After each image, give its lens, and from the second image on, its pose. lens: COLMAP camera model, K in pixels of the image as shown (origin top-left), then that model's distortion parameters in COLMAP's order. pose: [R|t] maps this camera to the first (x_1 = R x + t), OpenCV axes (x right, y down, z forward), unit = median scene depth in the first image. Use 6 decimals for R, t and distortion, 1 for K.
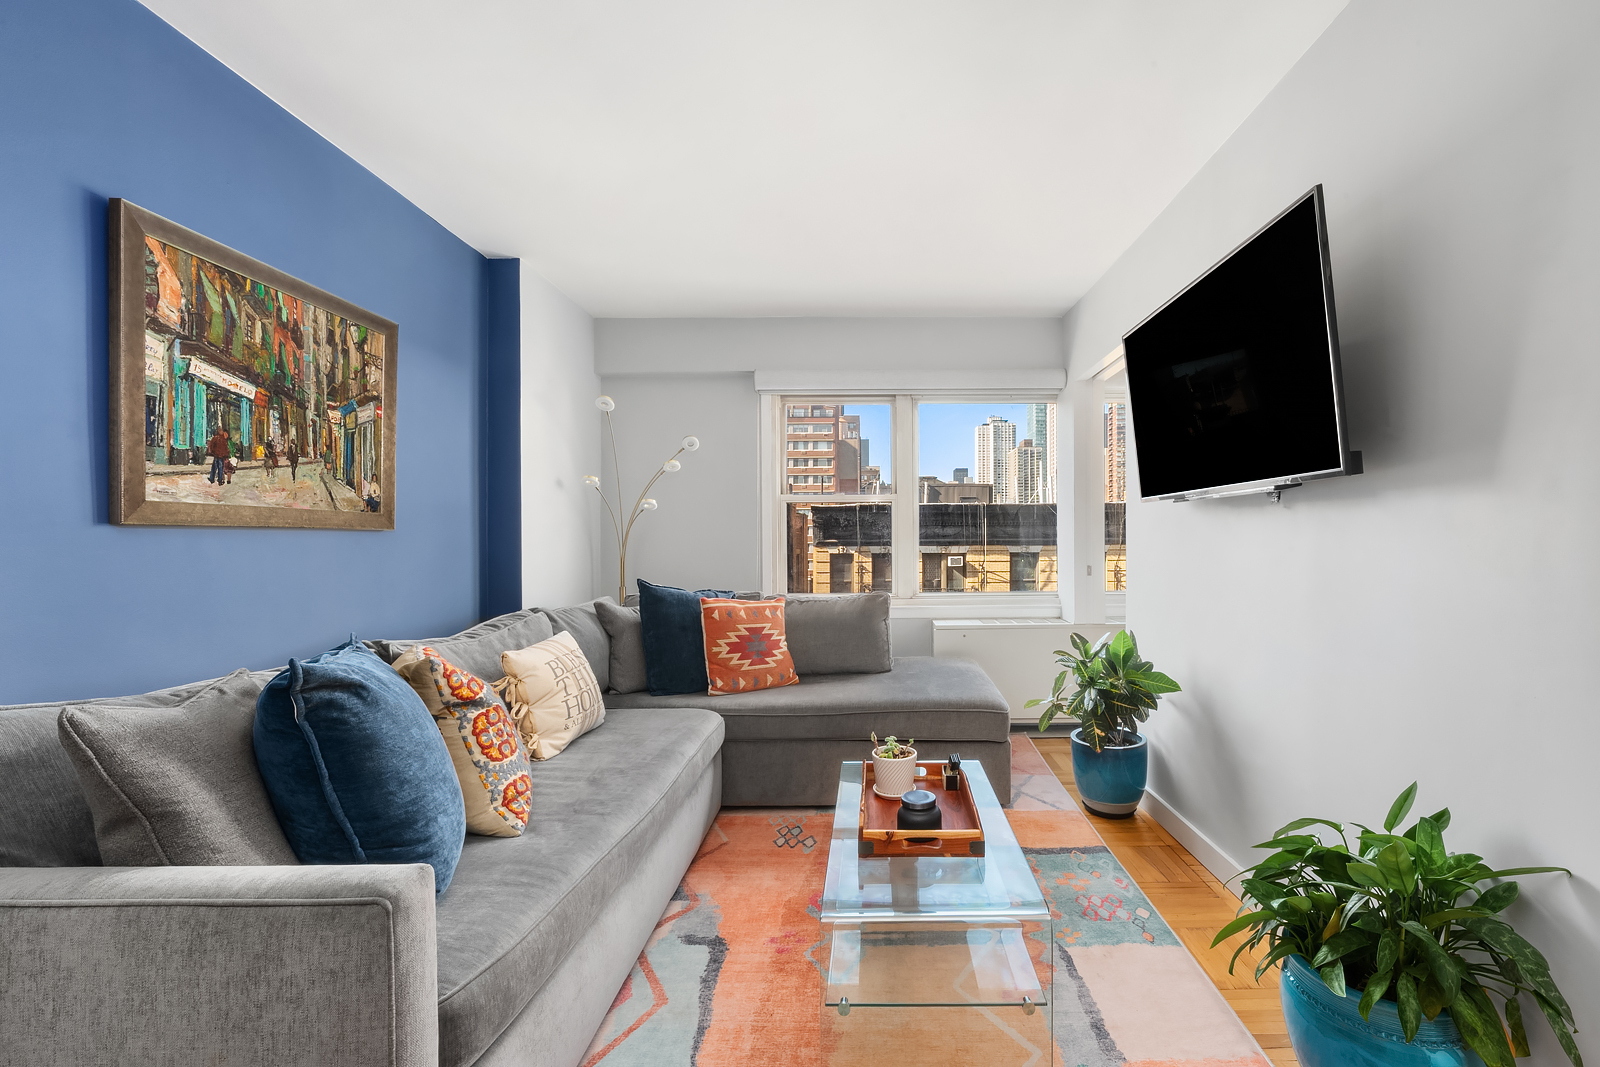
lens RADIAL K [[694.7, 0, 870.6], [0, 694.7, 550.9], [0, 0, 1]] dist [-0.001147, 0.000294]
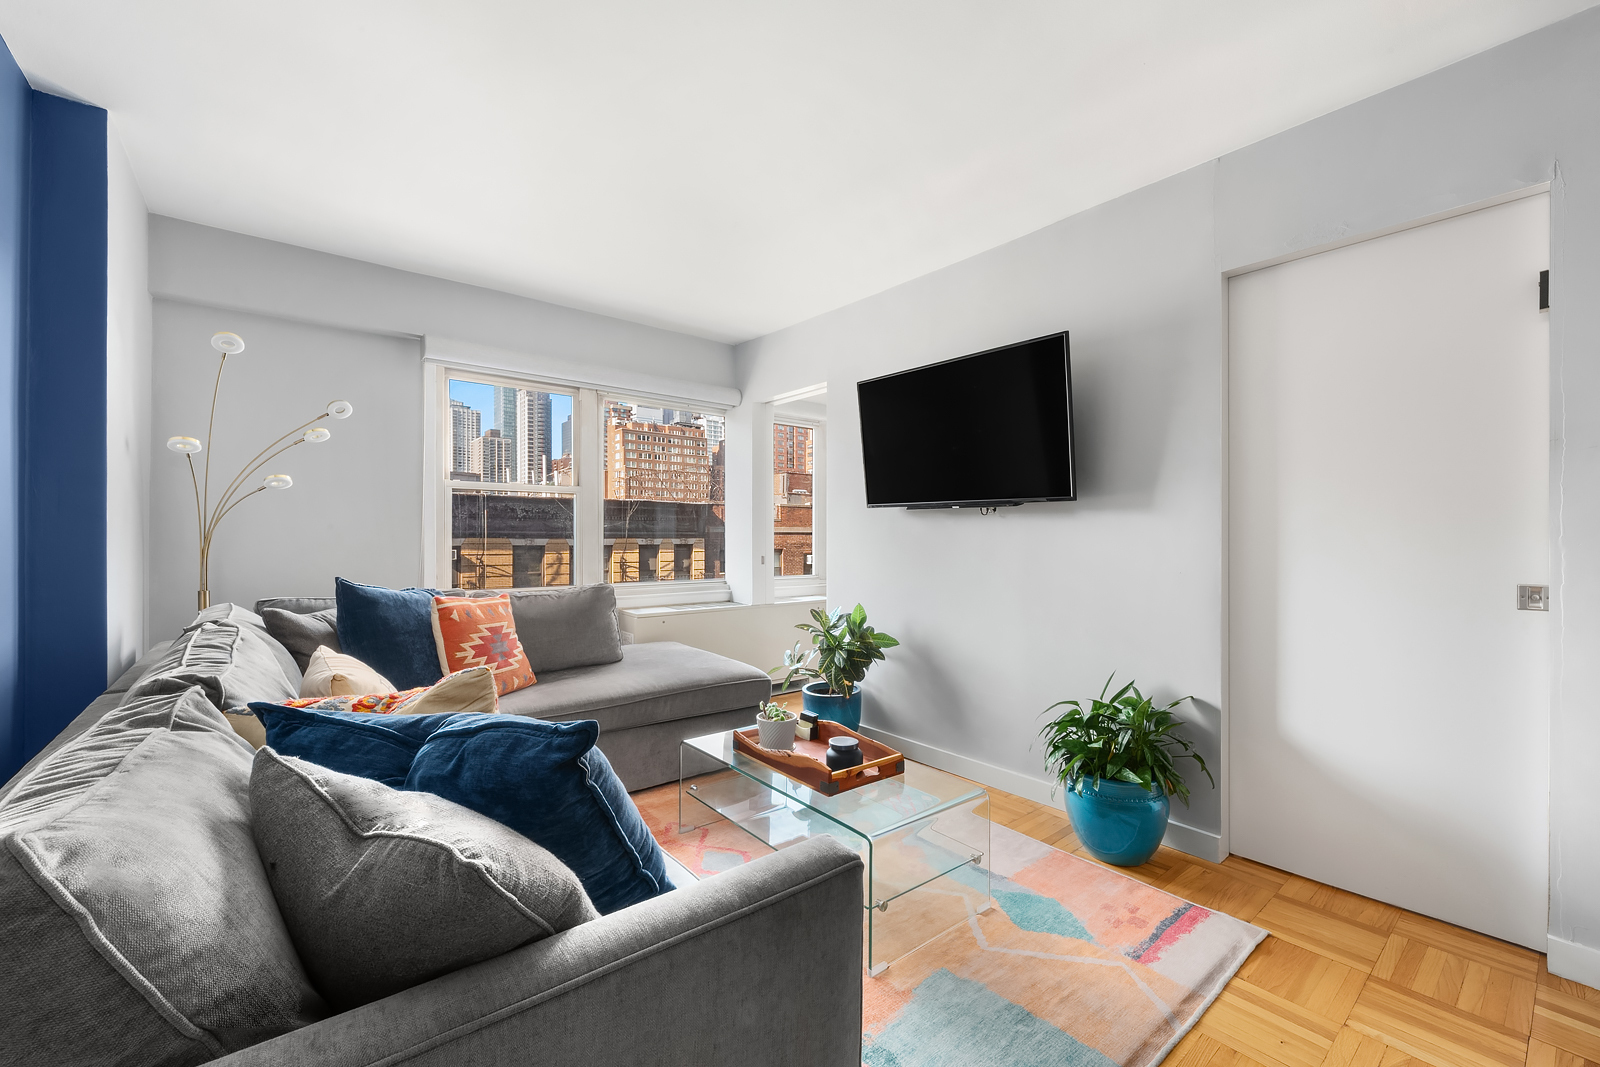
lens RADIAL K [[665.8, 0, 807.1], [0, 665.8, 536.0], [0, 0, 1]] dist [0.003426, -0.000131]
pose [[0.769674, 0.010927, 0.638343, -0.398743], [-0.002505, 0.999898, -0.014095, 0.002635], [-0.638432, 0.009250, 0.769623, 0.065984]]
